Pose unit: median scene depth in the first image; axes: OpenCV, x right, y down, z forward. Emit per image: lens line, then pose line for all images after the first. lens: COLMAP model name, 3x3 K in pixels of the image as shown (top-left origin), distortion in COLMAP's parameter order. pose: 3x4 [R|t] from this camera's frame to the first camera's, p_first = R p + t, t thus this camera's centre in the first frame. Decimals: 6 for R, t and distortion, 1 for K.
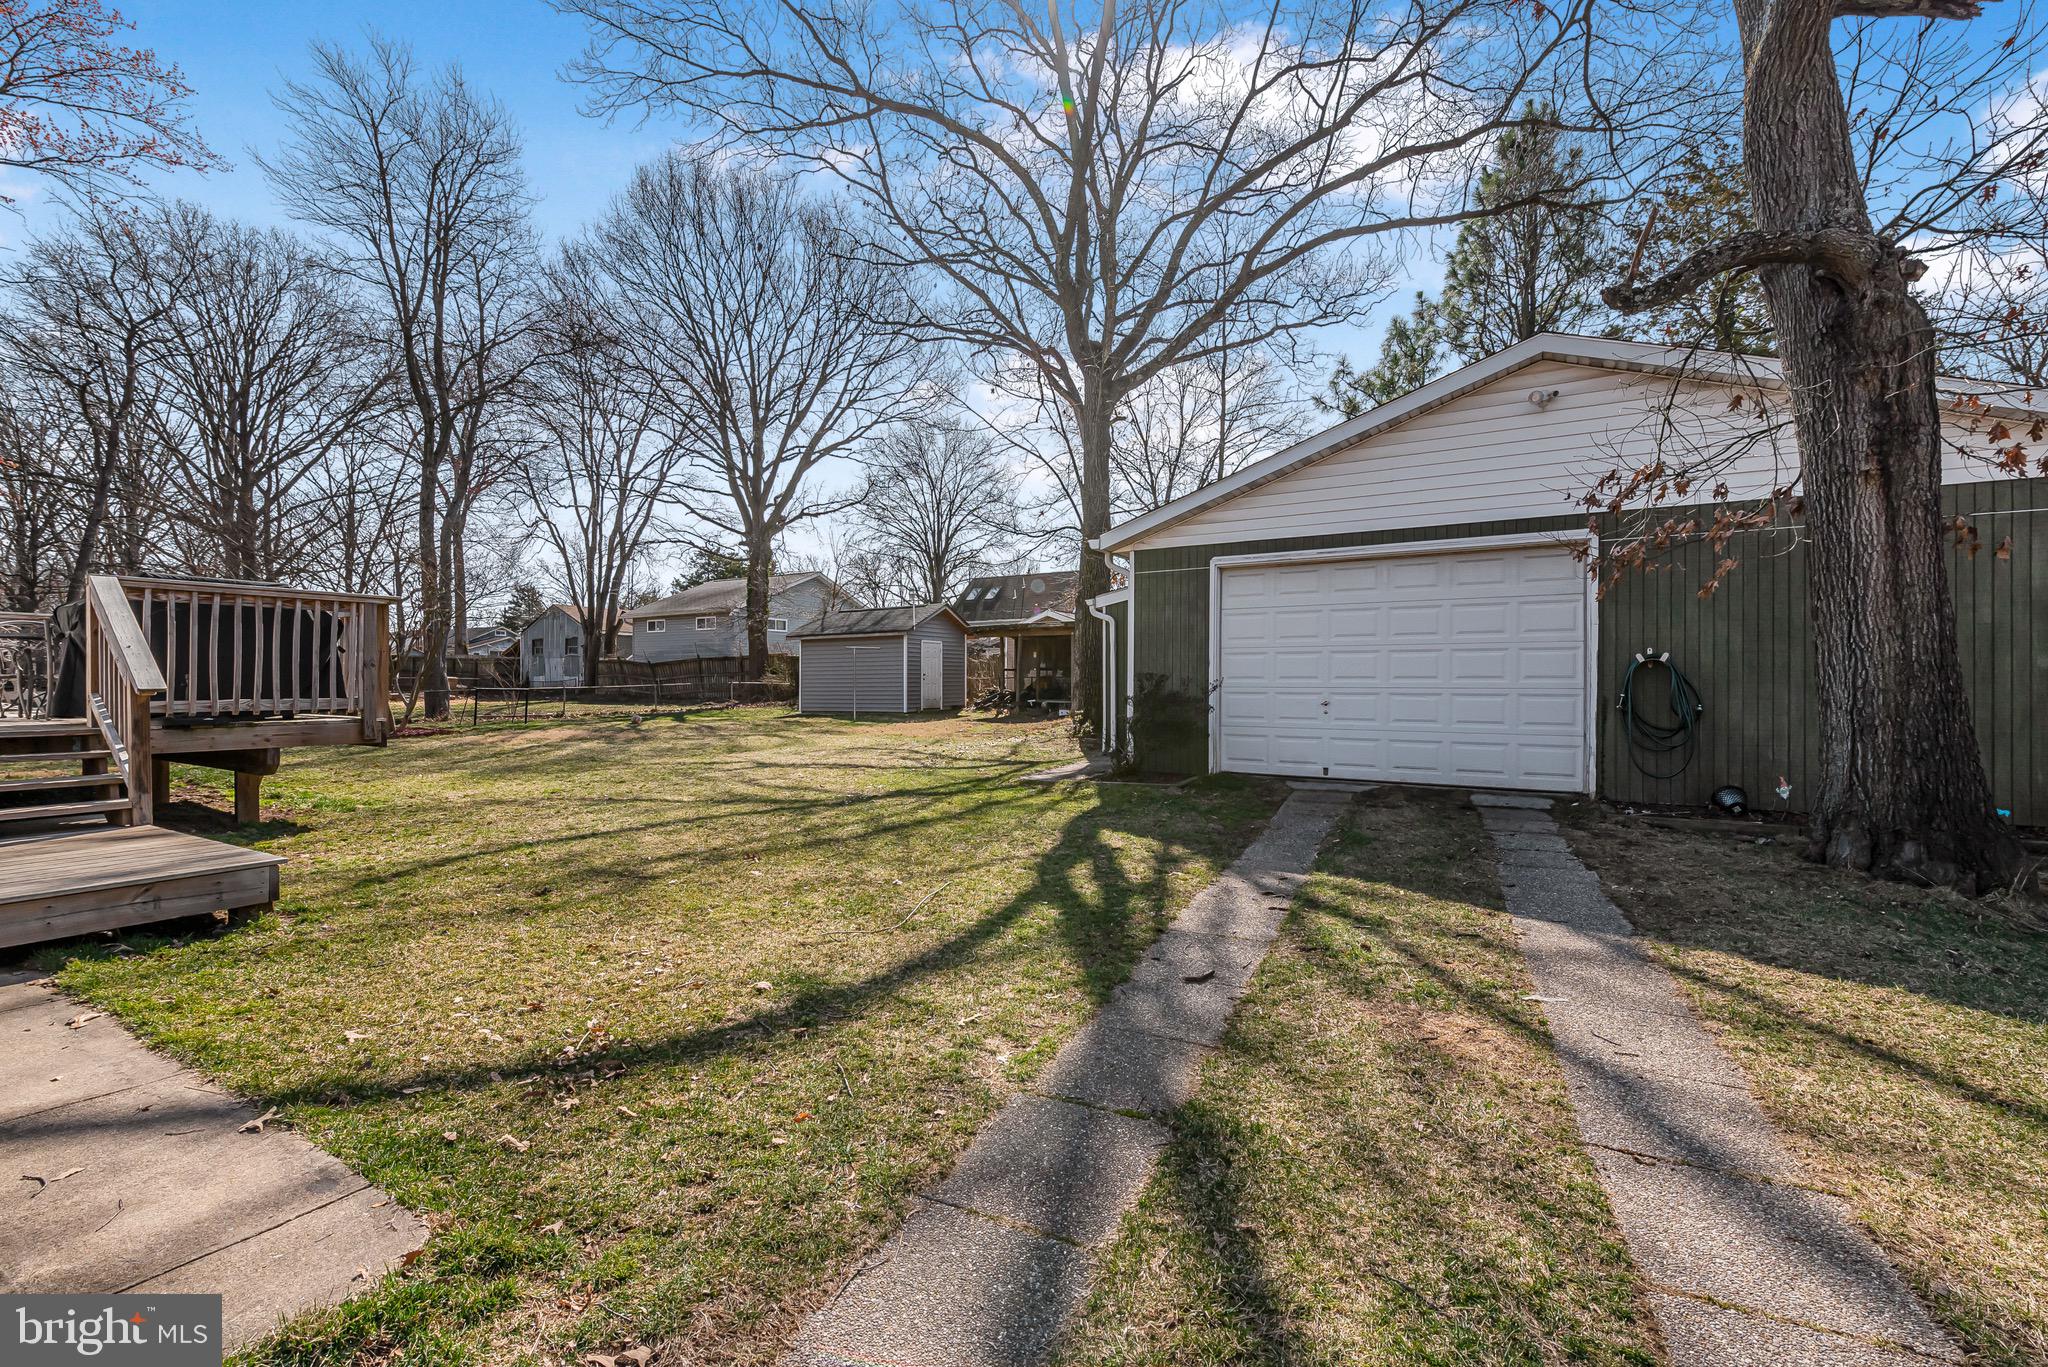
lens RADIAL K [[832.7, 0, 1026.1], [0, 832.7, 672.9], [0, 0, 1]] dist [-0.001294, -0.000300]
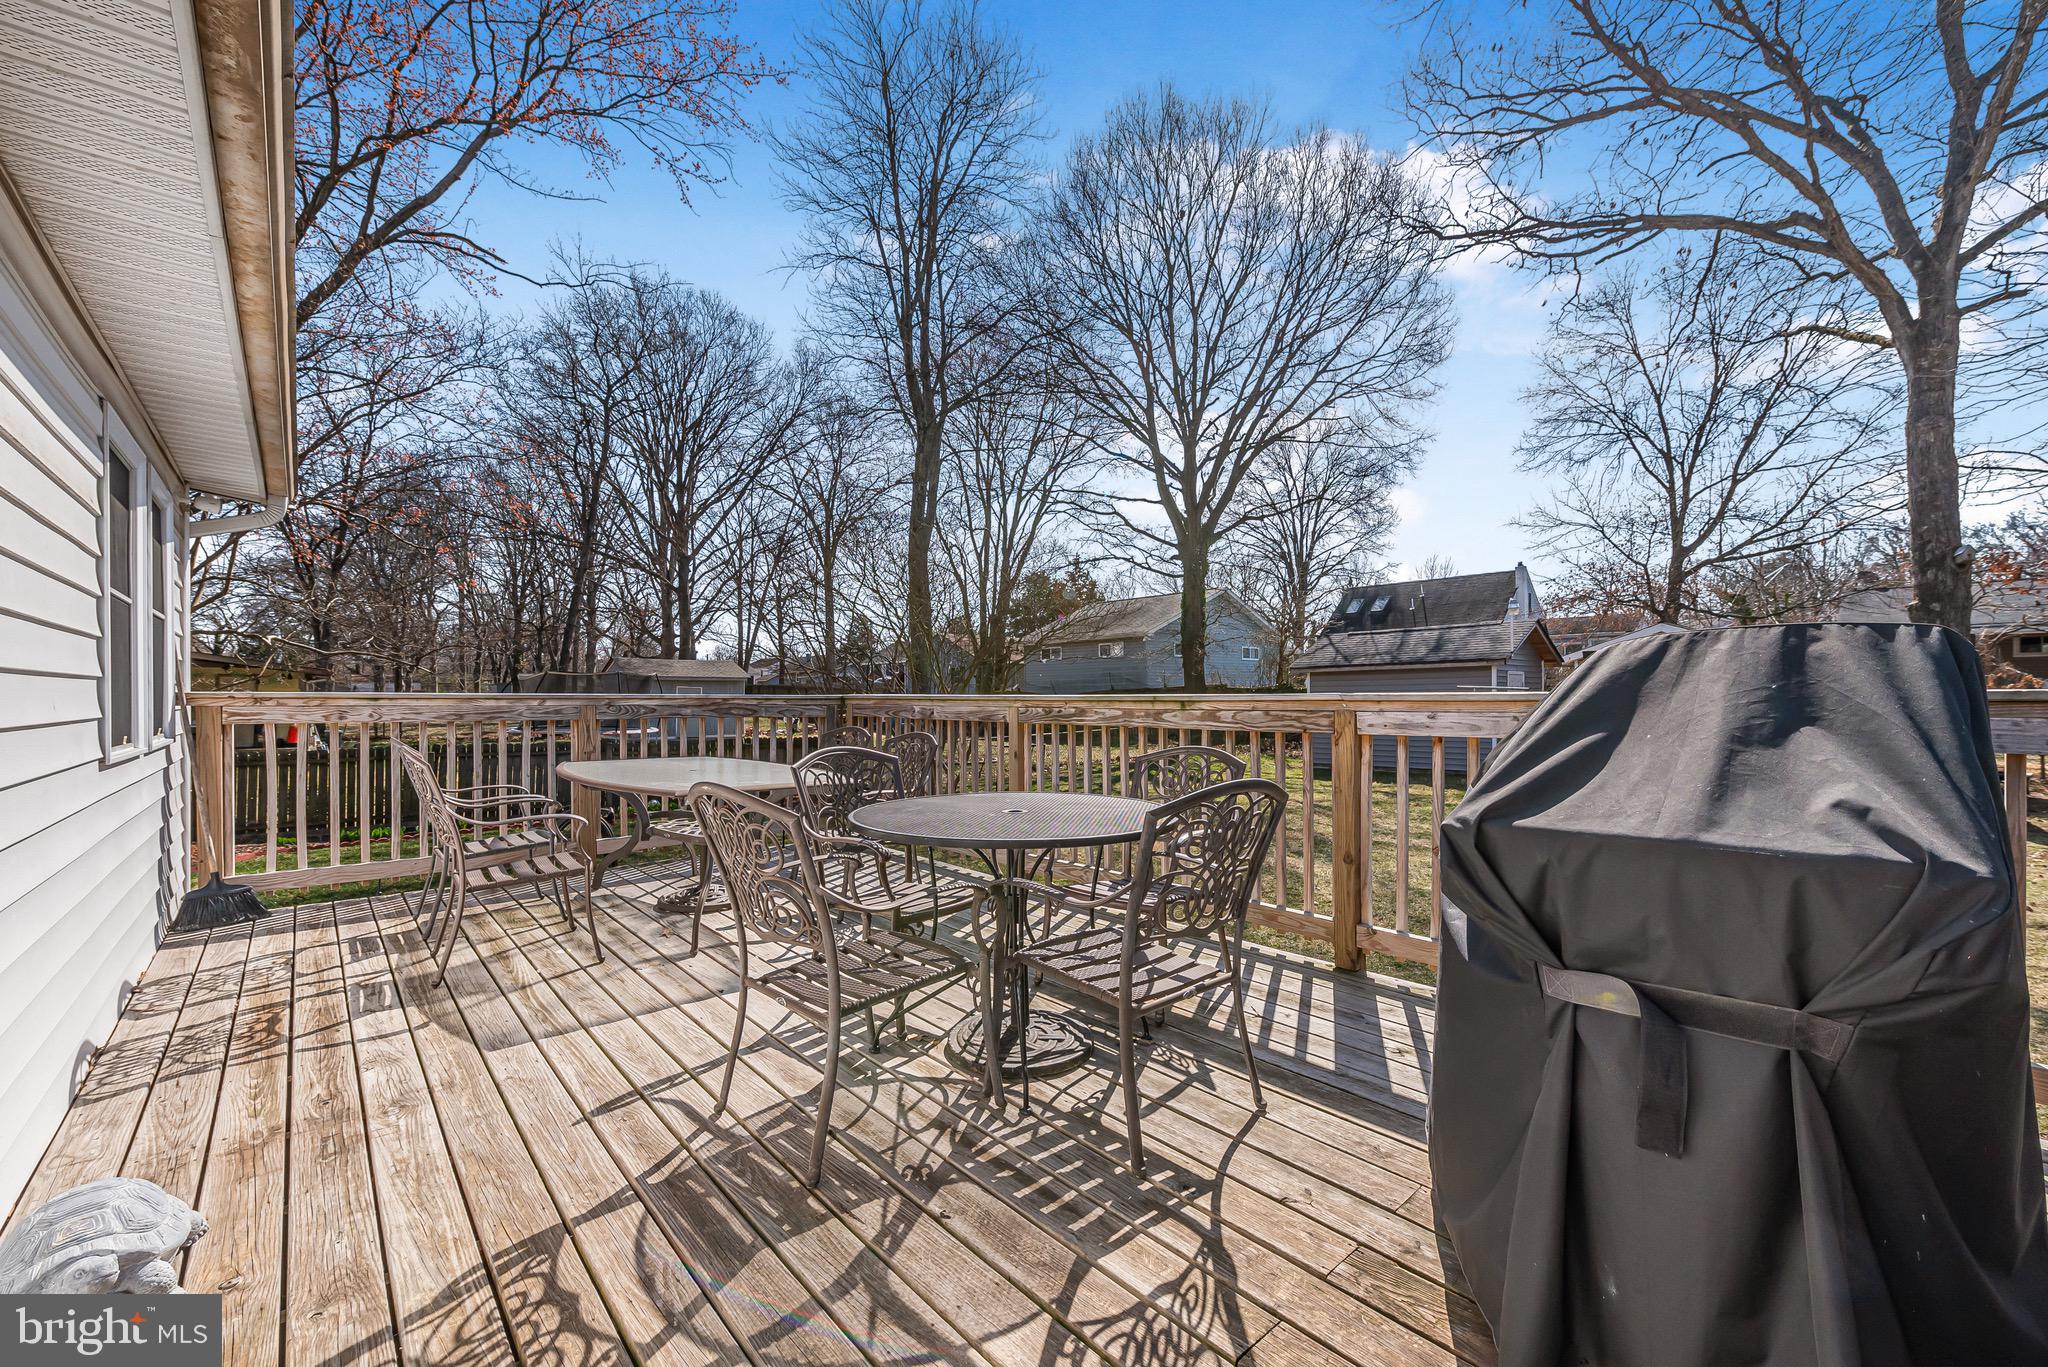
lens RADIAL K [[822.3, 0, 1028.4], [0, 822.3, 693.5], [0, 0, 1]] dist [-0.003433, -0.000564]
pose [[0.952413, -0.008728, -0.304686, -0.313118], [0.010578, 0.999934, 0.004421, -0.027644], [0.304628, -0.007434, 0.952442, 0.198754]]
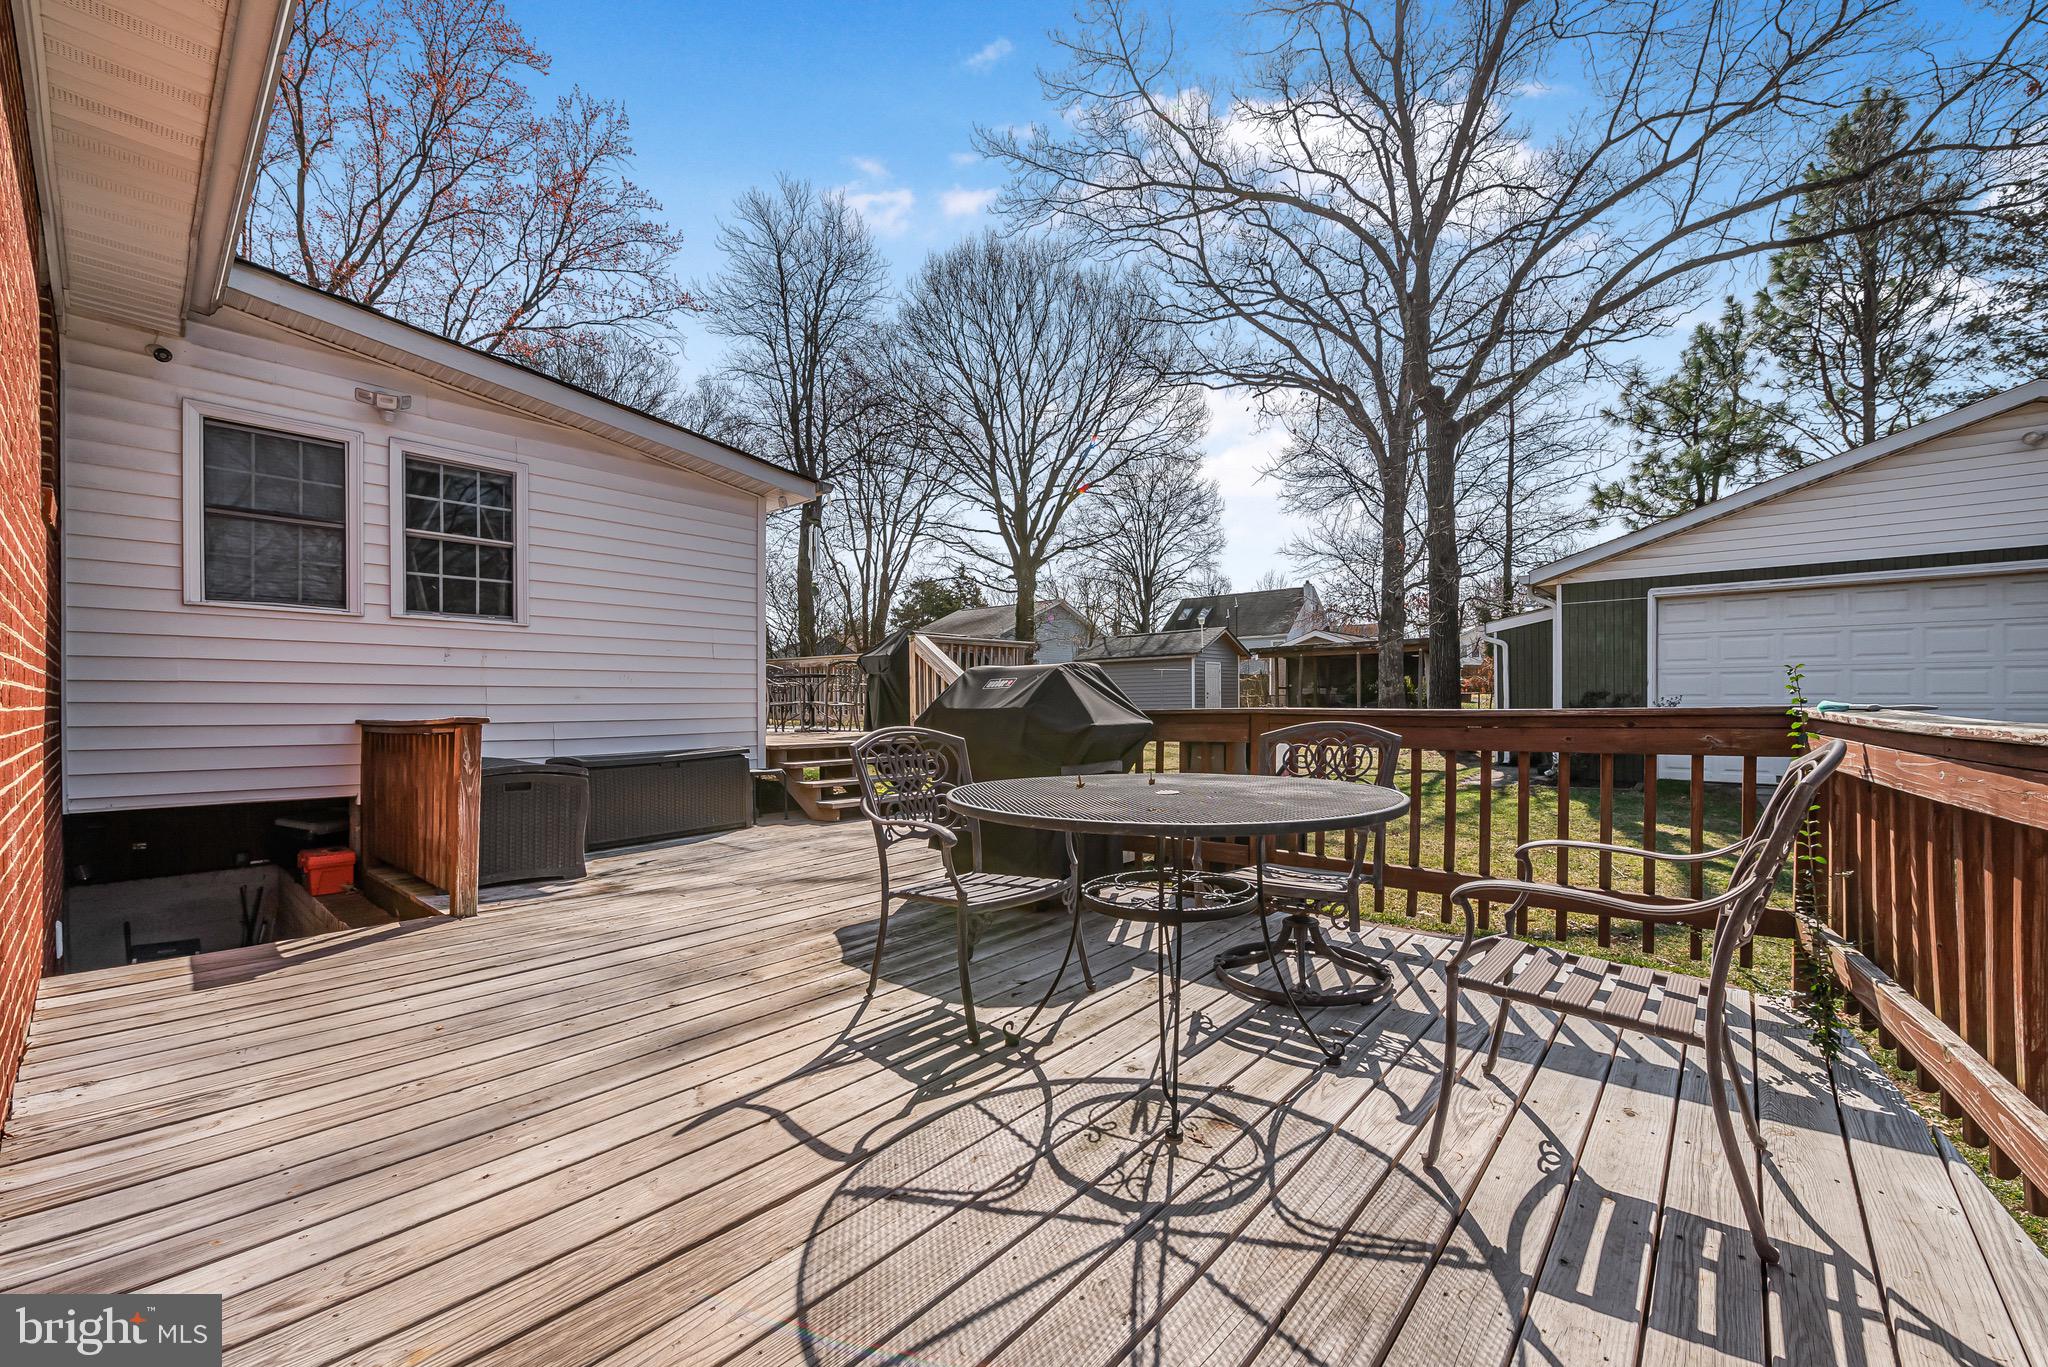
lens RADIAL K [[822.3, 0, 1028.4], [0, 822.3, 693.5], [0, 0, 1]] dist [-0.003433, -0.000564]
pose [[0.981780, -0.011255, -0.189686, -0.154331], [0.012009, 0.999924, 0.002827, -0.003816], [0.189640, -0.005054, 0.981841, -0.100359]]
